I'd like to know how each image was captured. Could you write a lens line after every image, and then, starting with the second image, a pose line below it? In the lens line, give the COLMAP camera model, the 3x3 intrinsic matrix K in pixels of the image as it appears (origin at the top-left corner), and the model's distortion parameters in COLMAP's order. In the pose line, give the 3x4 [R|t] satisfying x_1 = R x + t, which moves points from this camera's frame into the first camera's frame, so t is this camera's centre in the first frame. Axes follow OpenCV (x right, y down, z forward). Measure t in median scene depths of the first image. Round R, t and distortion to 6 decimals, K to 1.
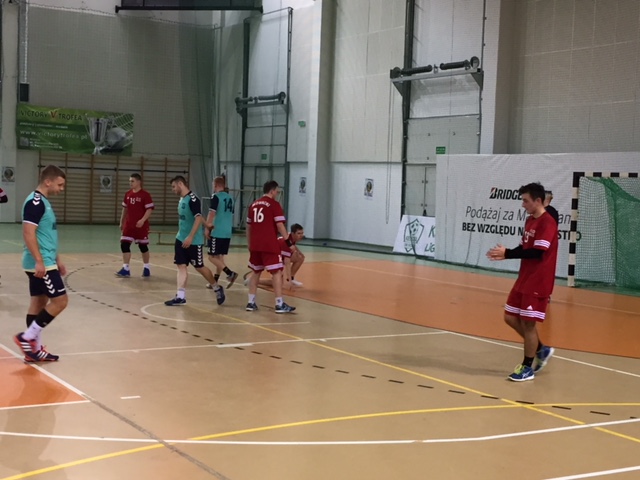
lens RADIAL K [[1012.8, 0, 318.4], [0, 1012.8, 240.3], [0, 0, 1]] dist [0.052791, 0.000000]
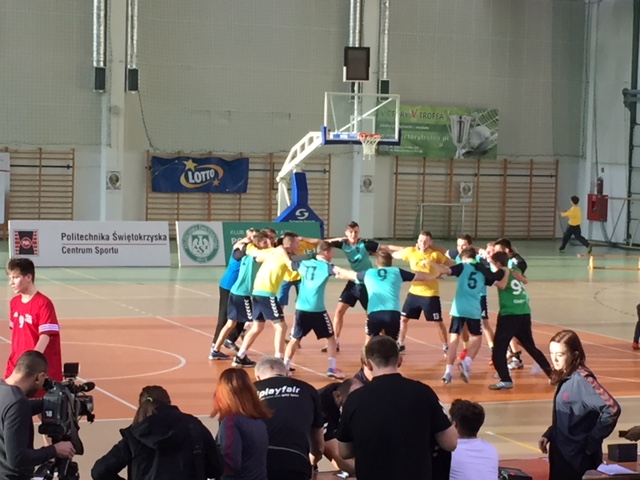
lens RADIAL K [[1653.4, 0, 301.6], [0, 1653.4, 232.2], [0, 0, 1]] dist [0.017694, 0.000000]
pose [[0.993820, -0.002206, -0.110982, -0.206448], [0.002578, 0.999992, 0.003207, -0.028896], [0.110974, -0.003473, 0.993817, -0.412811]]
